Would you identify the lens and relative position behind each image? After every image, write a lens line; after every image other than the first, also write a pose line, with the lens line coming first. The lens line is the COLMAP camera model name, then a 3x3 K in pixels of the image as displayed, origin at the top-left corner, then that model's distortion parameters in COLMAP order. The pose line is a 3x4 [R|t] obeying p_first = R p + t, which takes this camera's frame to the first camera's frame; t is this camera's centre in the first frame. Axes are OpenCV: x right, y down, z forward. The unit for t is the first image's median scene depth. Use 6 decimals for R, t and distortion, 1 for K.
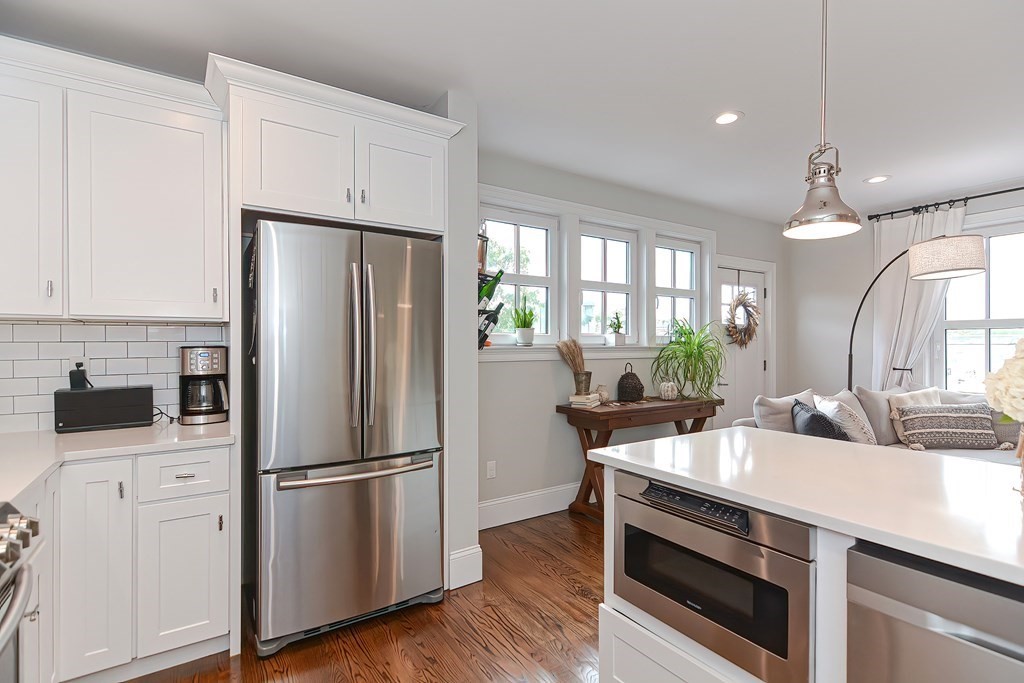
lens RADIAL K [[492.5, 0, 516.9], [0, 492.5, 345.1], [0, 0, 1]] dist [0.018984, -0.008415]
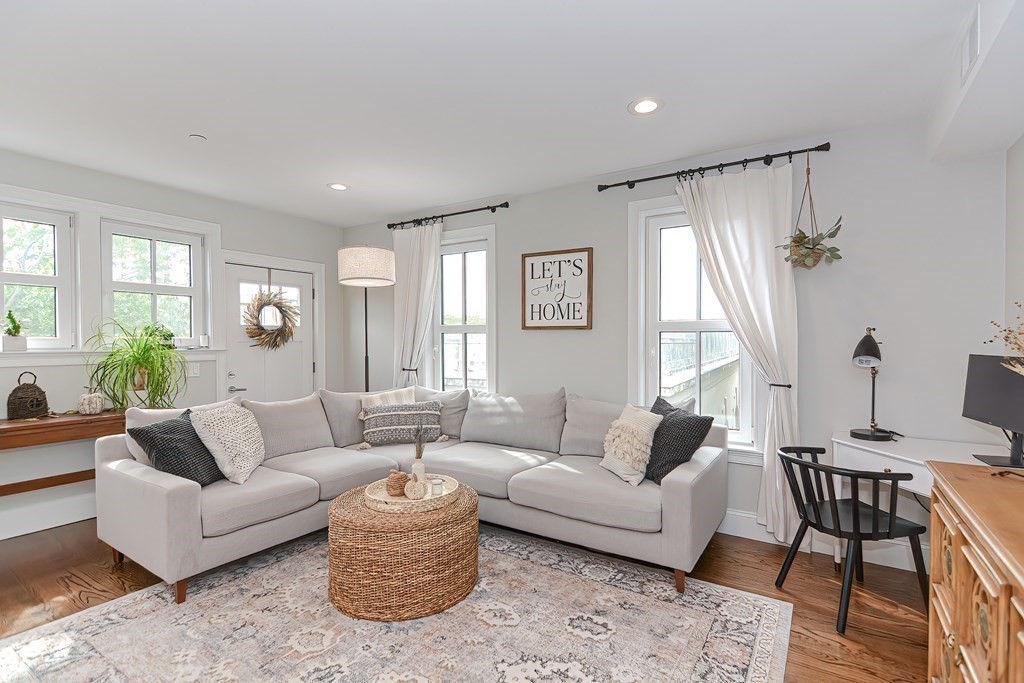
lens RADIAL K [[492.5, 0, 511.9], [0, 492.5, 340.8], [0, 0, 1]] dist [0.018984, -0.008415]
pose [[0.918833, -0.001164, 0.394644, 0.985273], [0.001256, 0.999999, 0.000025, -0.023846], [-0.394644, 0.000473, 0.918834, -0.117155]]
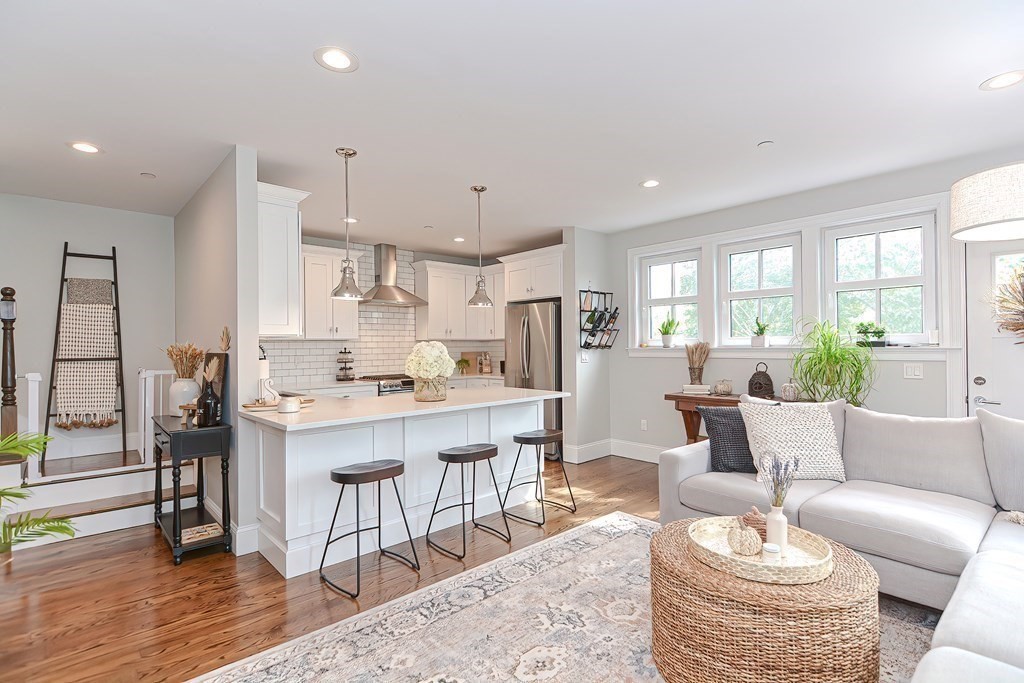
lens RADIAL K [[492.5, 0, 520.0], [0, 492.5, 346.1], [0, 0, 1]] dist [0.018984, -0.008415]
pose [[0.163884, 0.000876, -0.986479, 1.886035], [0.007224, 0.999972, 0.002088, -0.011144], [0.986453, -0.007468, 0.163873, 0.444011]]
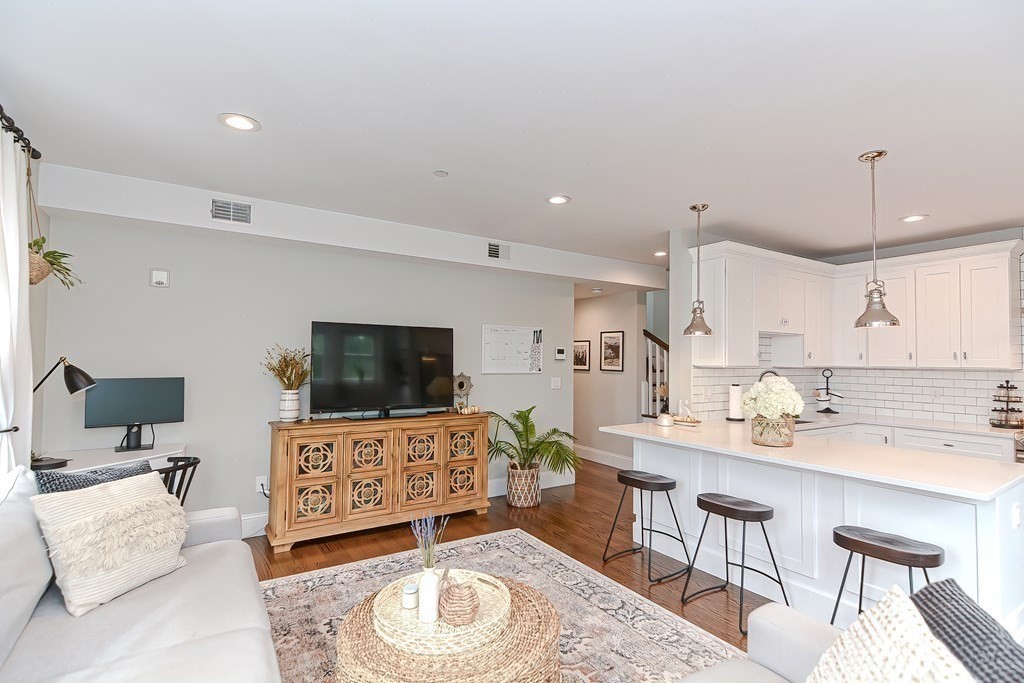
lens RADIAL K [[492.5, 0, 511.7], [0, 492.5, 346.0], [0, 0, 1]] dist [0.018984, -0.008415]
pose [[-0.999777, -0.008240, 0.019419, 1.105058], [-0.008718, 0.999657, -0.024682, -0.061280], [-0.019209, -0.024846, -0.999507, 1.625422]]
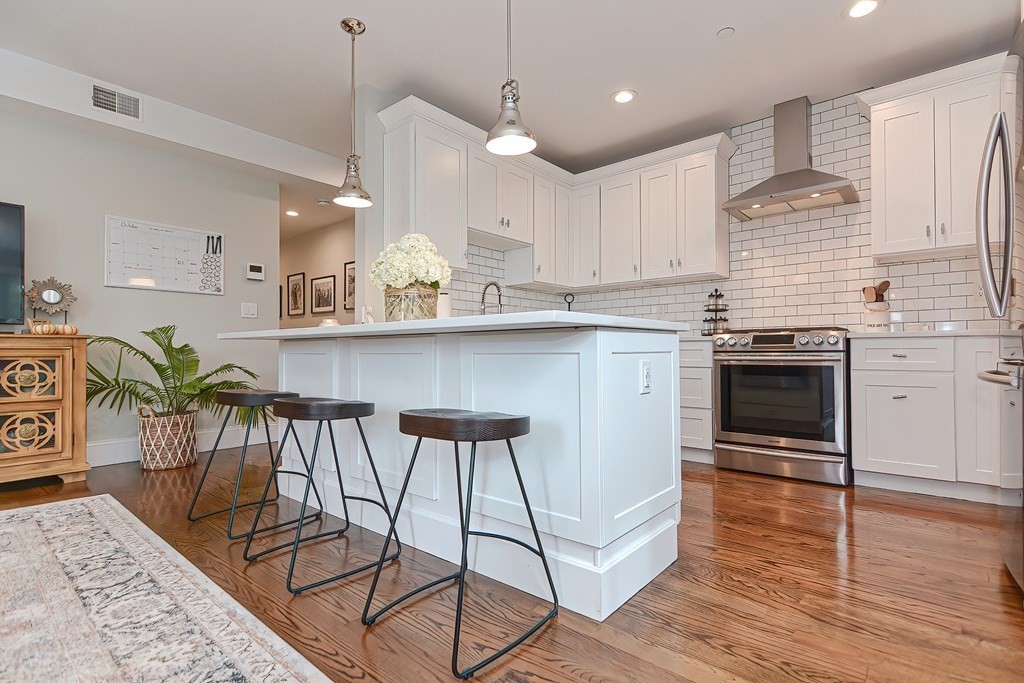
lens RADIAL K [[492.5, 0, 515.0], [0, 492.5, 348.6], [0, 0, 1]] dist [0.018984, -0.008415]
pose [[-0.963771, 0.002434, -0.266719, 0.556306], [0.004087, 0.999976, -0.005641, 0.178958], [0.266698, -0.006527, -0.963758, 1.296243]]
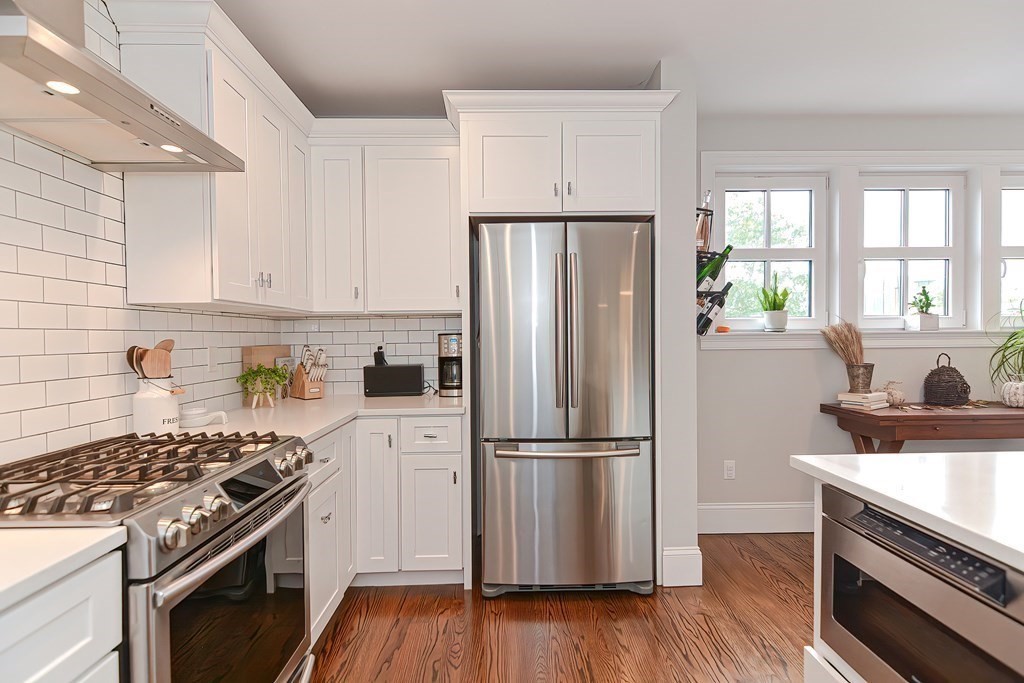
lens RADIAL K [[492.5, 0, 522.0], [0, 492.5, 344.6], [0, 0, 1]] dist [0.018984, -0.008415]
pose [[0.845190, 0.002228, -0.534461, 0.139879], [0.007352, 0.999848, 0.015794, 0.009869], [0.534415, -0.017278, 0.845045, 0.051095]]
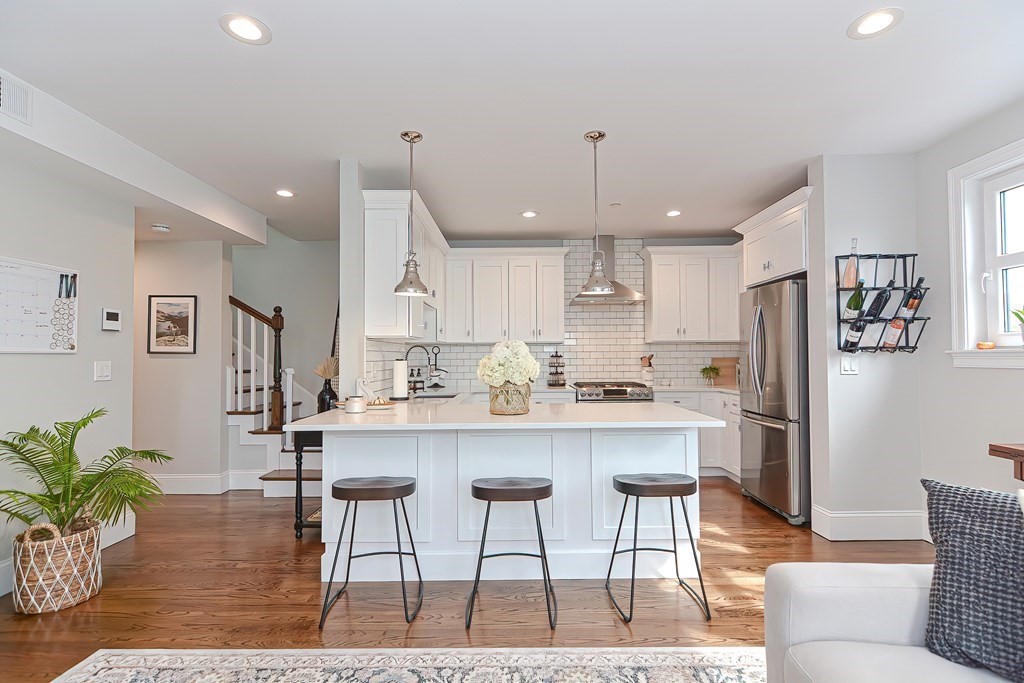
lens RADIAL K [[492.5, 0, 516.2], [0, 492.5, 346.5], [0, 0, 1]] dist [0.018984, -0.008415]
pose [[-0.556295, -0.011260, -0.830908, 1.405361], [0.004889, 0.999847, -0.016823, 0.009155], [0.830970, -0.013421, -0.556155, 1.050335]]
